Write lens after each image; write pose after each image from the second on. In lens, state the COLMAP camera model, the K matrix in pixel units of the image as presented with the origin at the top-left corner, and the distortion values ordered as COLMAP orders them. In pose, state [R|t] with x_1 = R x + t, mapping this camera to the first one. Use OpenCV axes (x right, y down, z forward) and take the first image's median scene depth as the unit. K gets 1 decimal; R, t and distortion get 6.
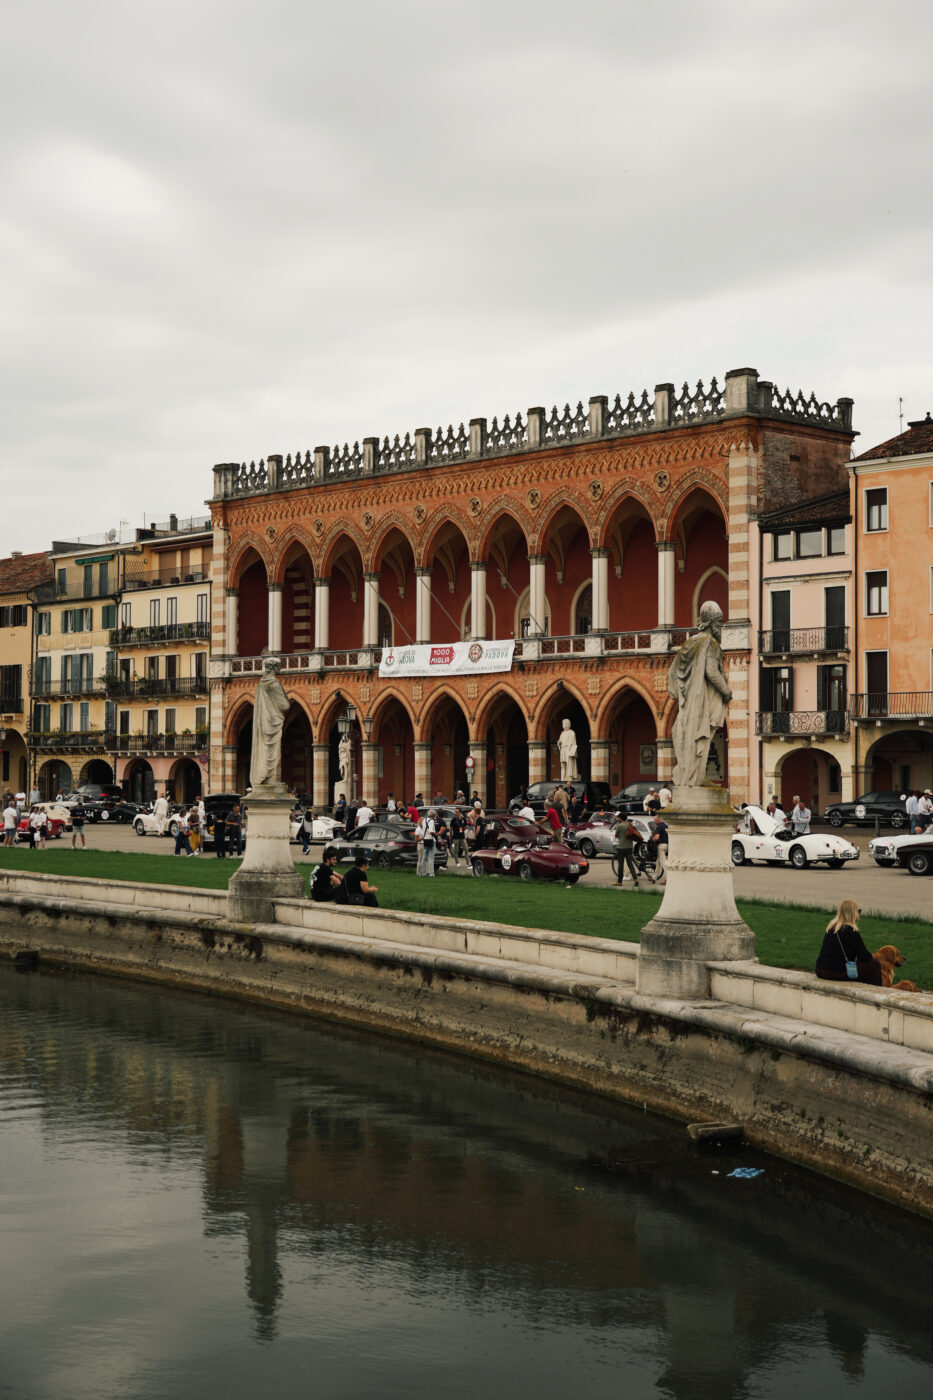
lens RADIAL K [[2071.3, 0, 463.7], [0, 2071.3, 706.8], [0, 0, 1]] dist [0.048110, 0.000000]
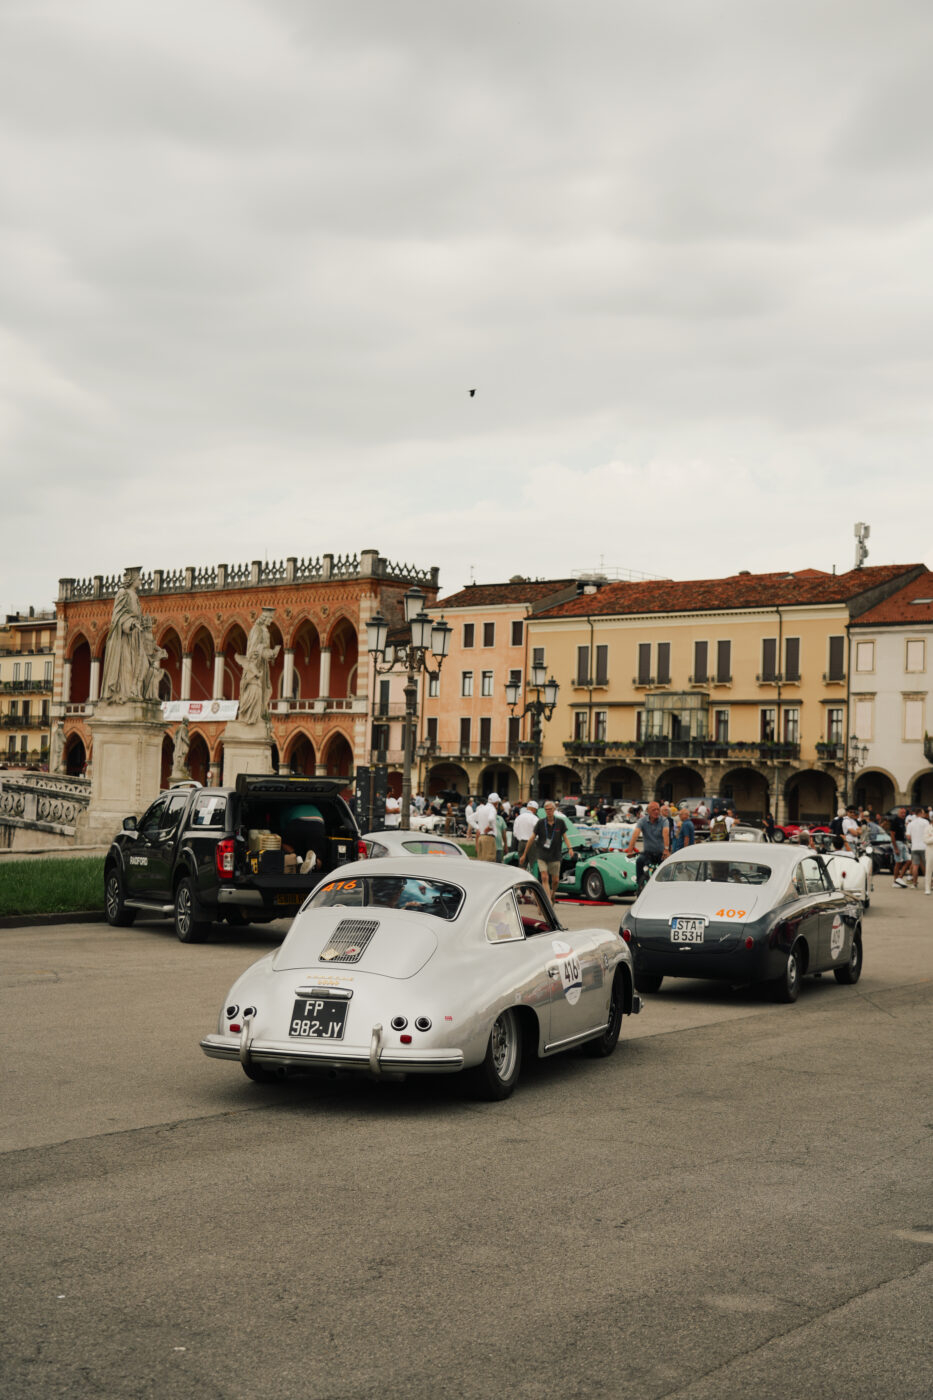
lens RADIAL K [[1885.0, 0, 464.6], [0, 1885.0, 699.1], [0, 0, 1]] dist [0.057569, 0.000000]
pose [[0.995932, 0.034977, 0.083044, 0.077097], [-0.033227, 0.999198, -0.022361, -0.006285], [-0.083760, 0.019510, 0.996295, -0.493933]]
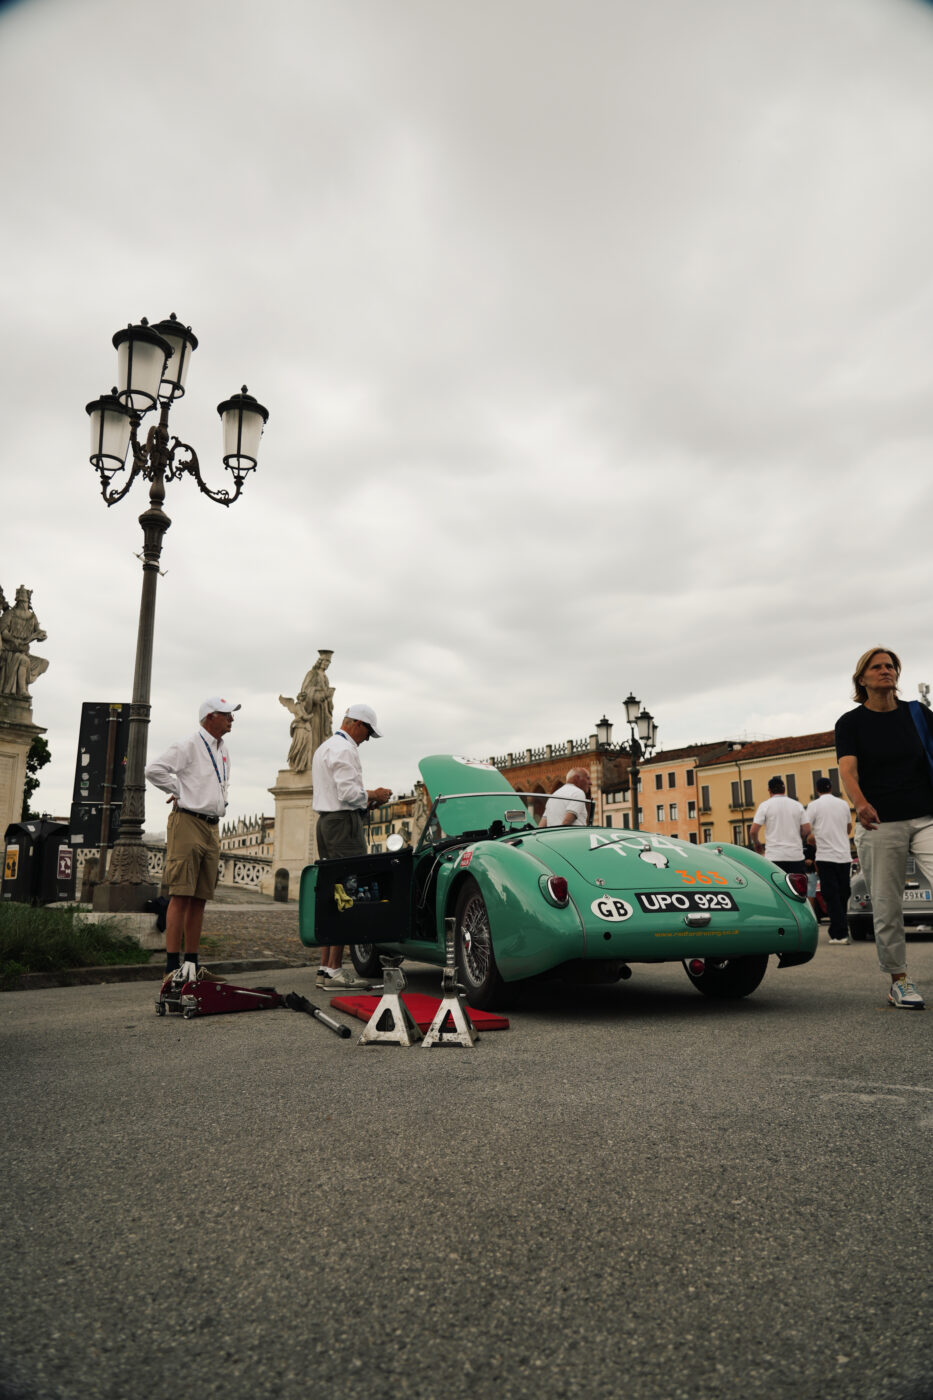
lens RADIAL K [[948.3, 0, 461.6], [0, 948.3, 696.3], [0, 0, 1]] dist [-0.019411, 0.011558]
pose [[0.988409, -0.037453, -0.147124, 0.130666], [0.010112, 0.983181, -0.182353, 0.013454], [0.151479, 0.178751, 0.972164, -0.231191]]
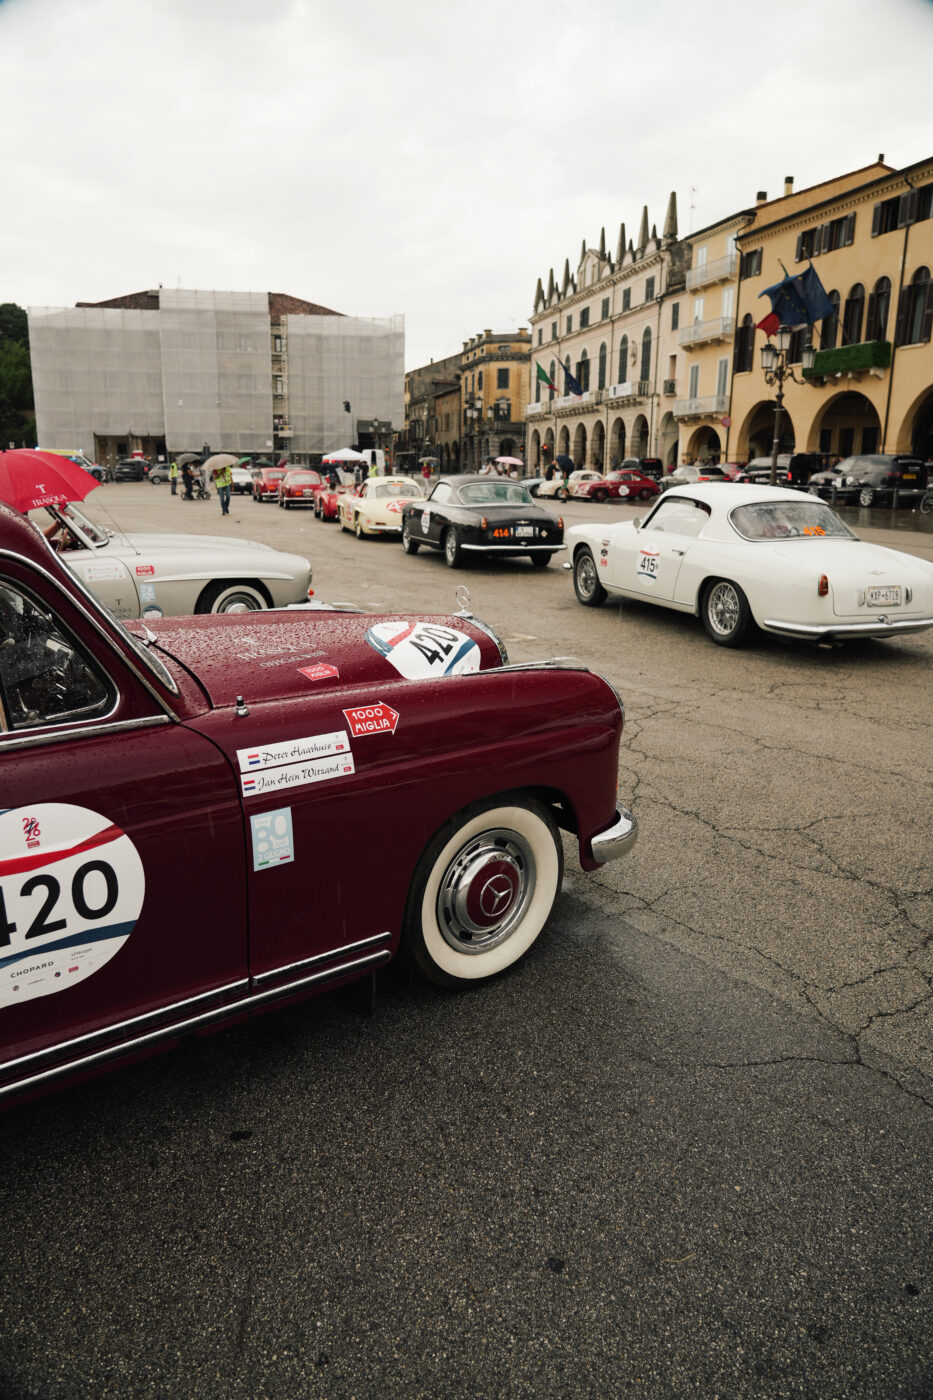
lens RADIAL K [[948.3, 0, 464.8], [0, 948.3, 699.2], [0, 0, 1]] dist [-0.019411, 0.011558]
pose [[0.901605, 0.106823, -0.419163, -0.399897], [0.006386, 0.965634, 0.259826, 0.041810], [0.432514, -0.236937, 0.869938, 0.986250]]
